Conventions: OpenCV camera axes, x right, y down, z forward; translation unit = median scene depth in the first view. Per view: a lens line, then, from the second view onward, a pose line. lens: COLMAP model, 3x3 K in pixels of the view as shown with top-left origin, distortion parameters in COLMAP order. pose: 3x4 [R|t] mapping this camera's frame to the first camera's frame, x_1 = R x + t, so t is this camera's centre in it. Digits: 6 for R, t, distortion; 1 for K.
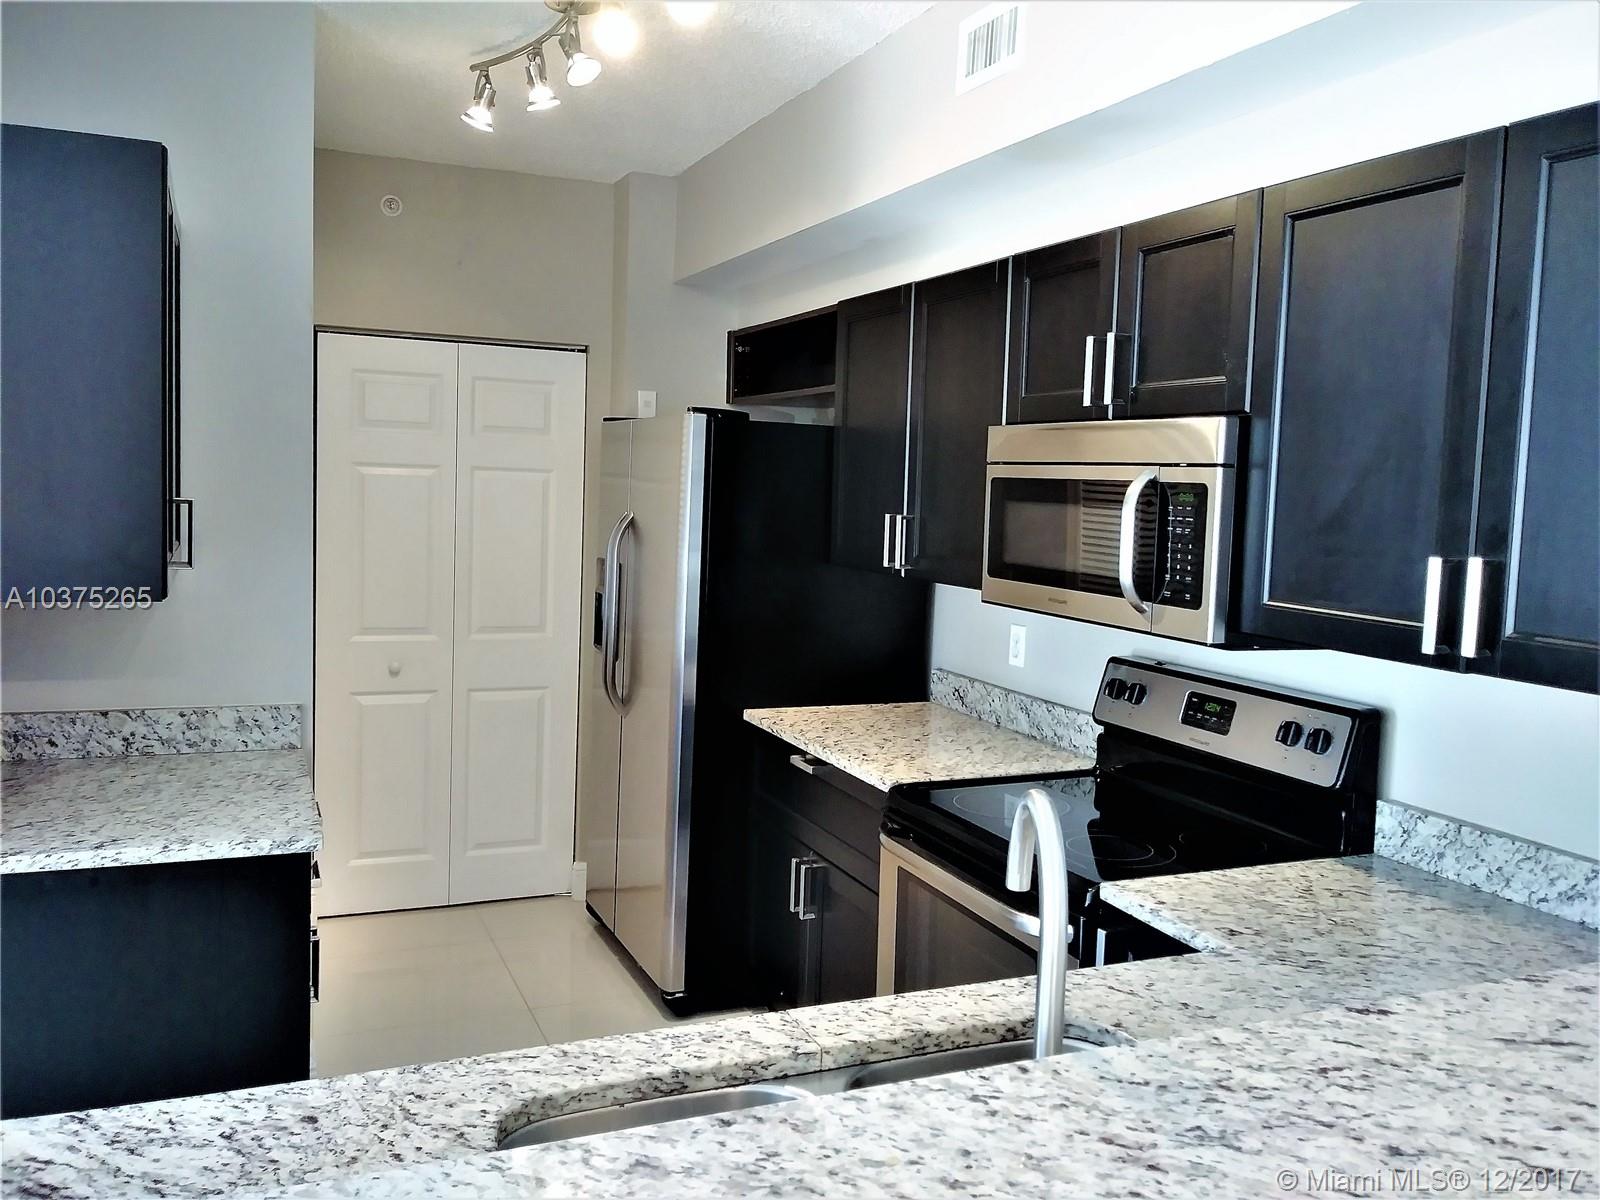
lens RADIAL K [[1305.6, 0, 802.8], [0, 1305.6, 582.0], [0, 0, 1]] dist [0.063987, -0.110328]
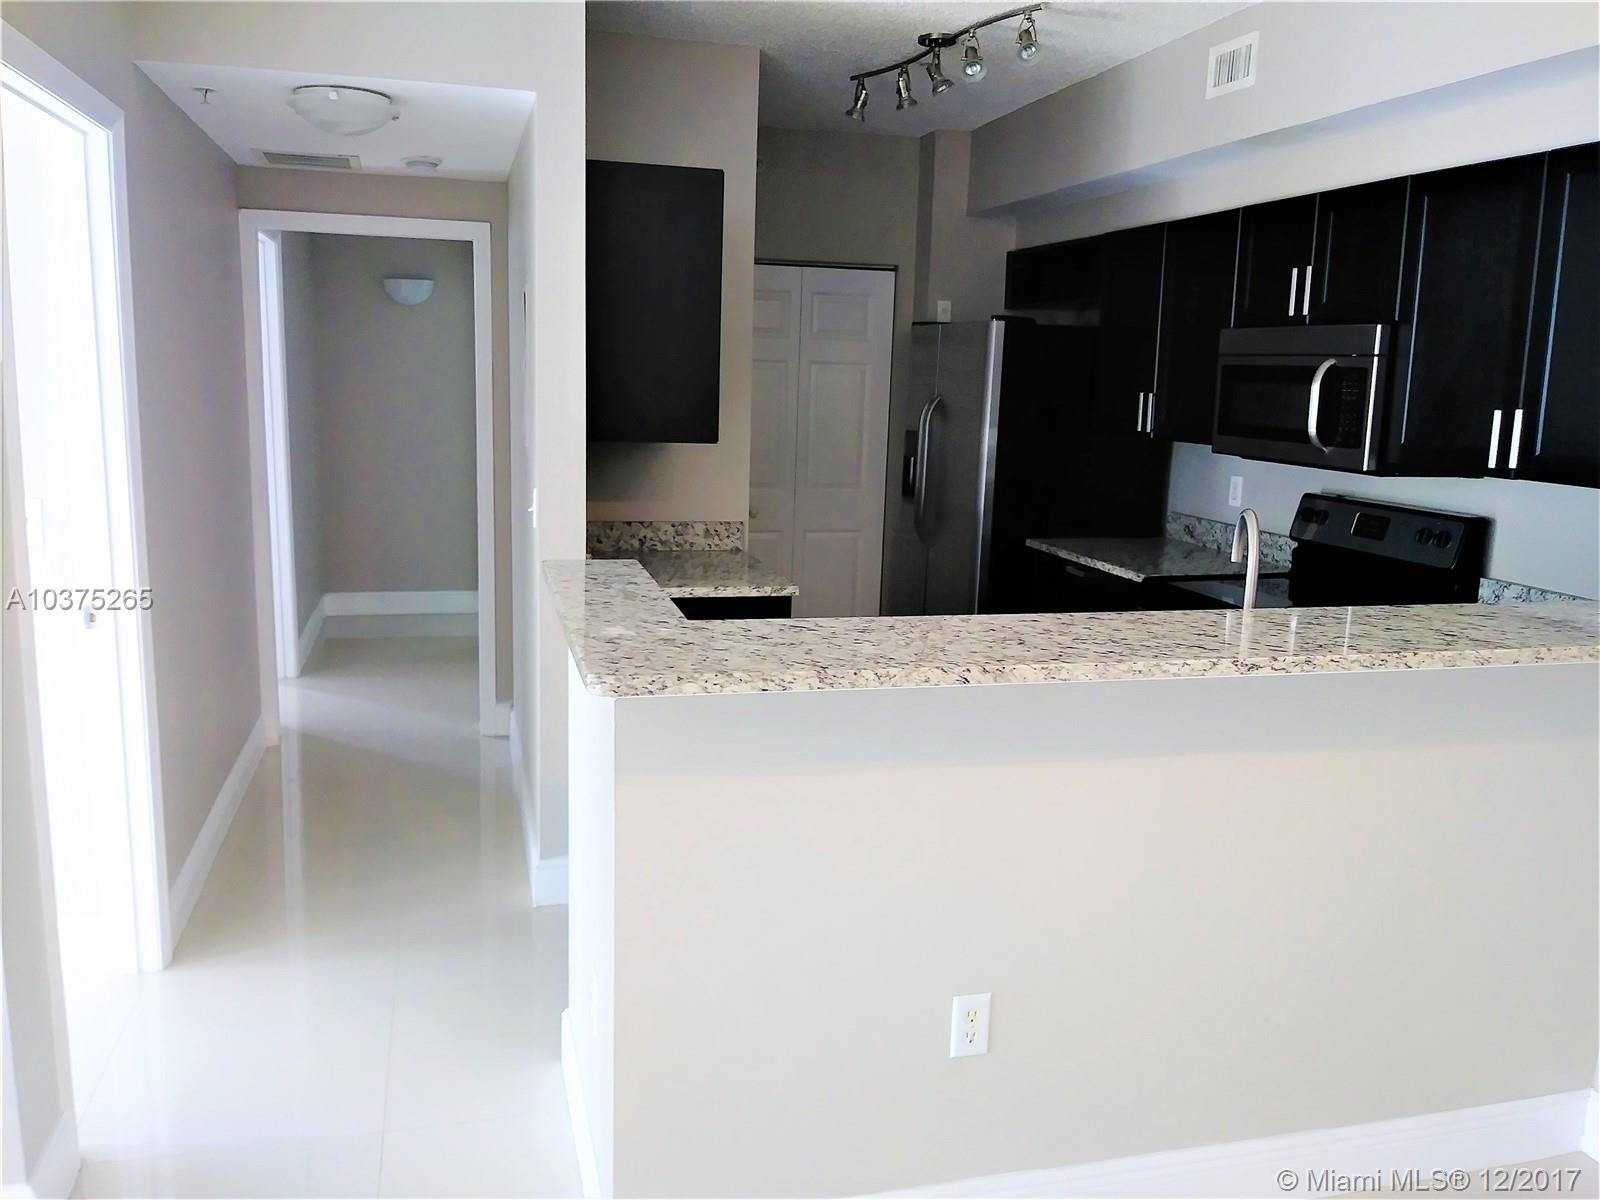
lens RADIAL K [[1325.7, 0, 800.0], [0, 1325.7, 600.0], [0, 0, 1]] dist [0.011503, -0.004160]
pose [[0.988606, 0.017517, -0.149501, -0.101342], [-0.003748, 0.995762, 0.091891, 0.049858], [0.150478, -0.090284, 0.984482, -0.586240]]
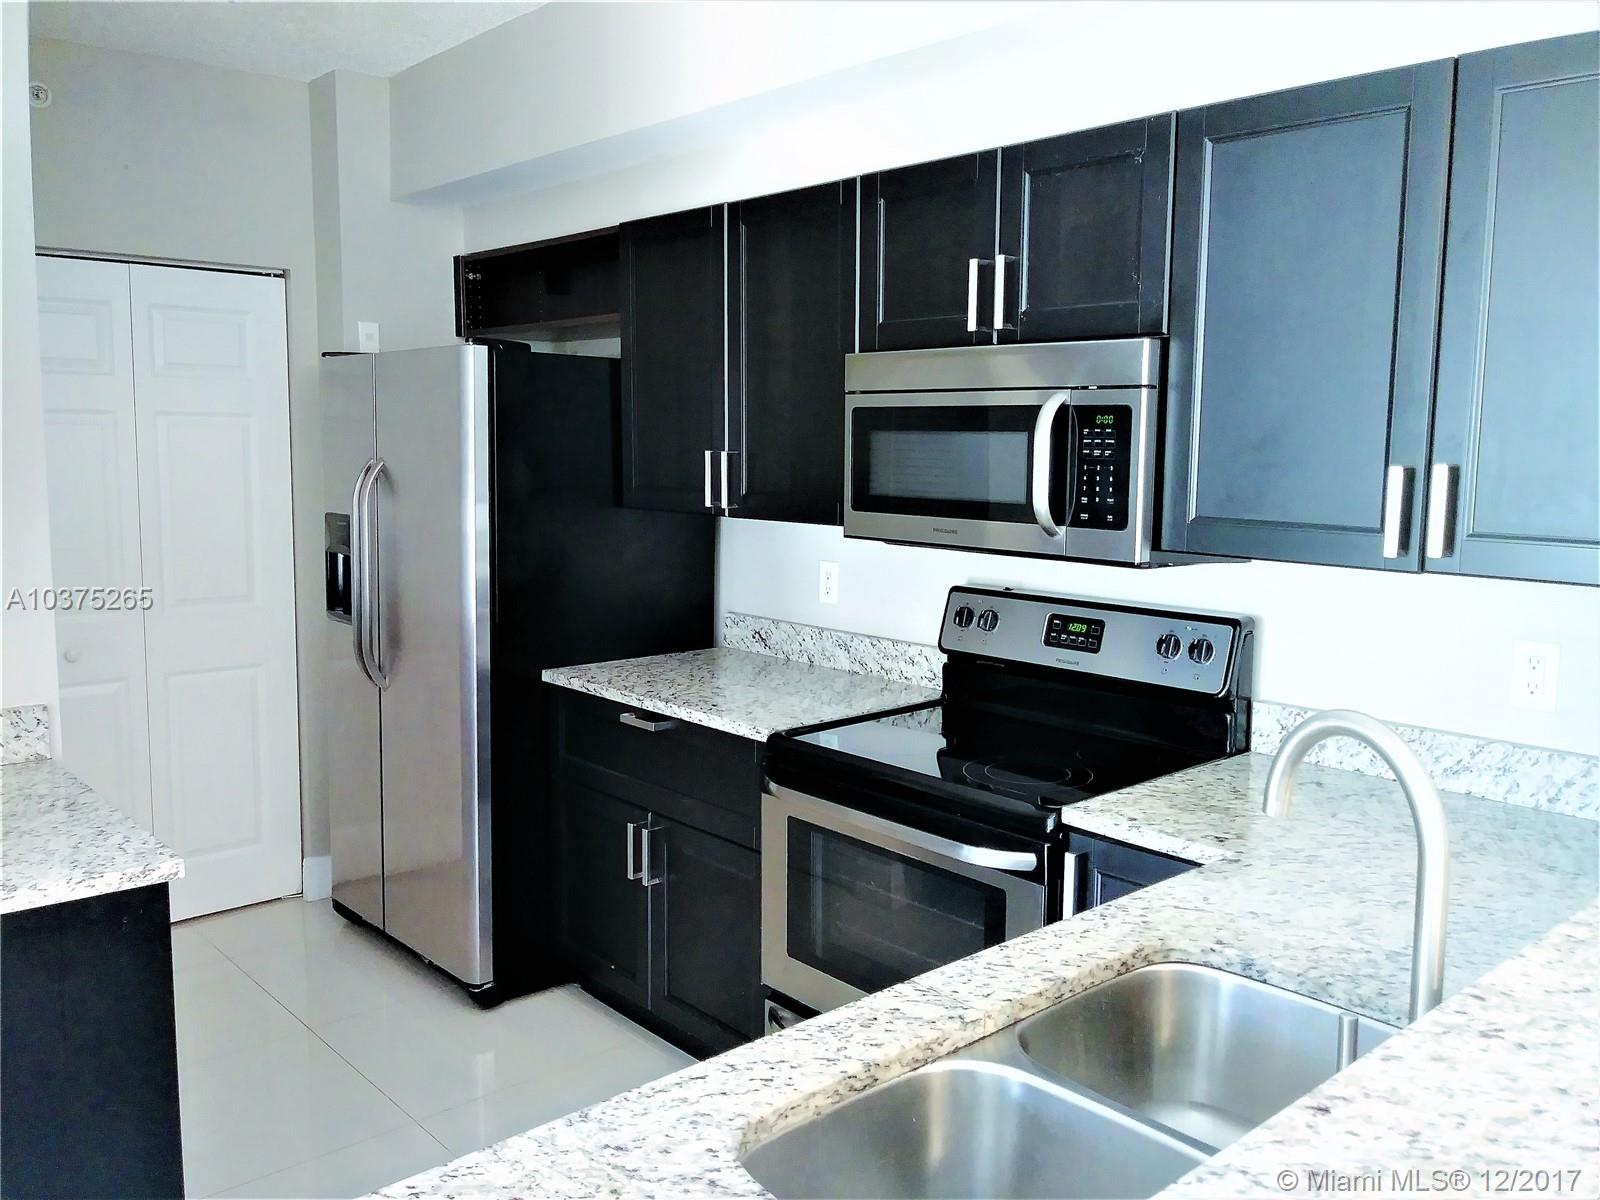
lens RADIAL K [[1305.6, 0, 802.8], [0, 1305.6, 582.0], [0, 0, 1]] dist [0.063987, -0.110328]
pose [[0.947149, -0.059278, 0.315268, -0.225128], [0.046671, 0.997785, 0.047395, 0.001221], [-0.317380, -0.030176, 0.947818, 0.102108]]
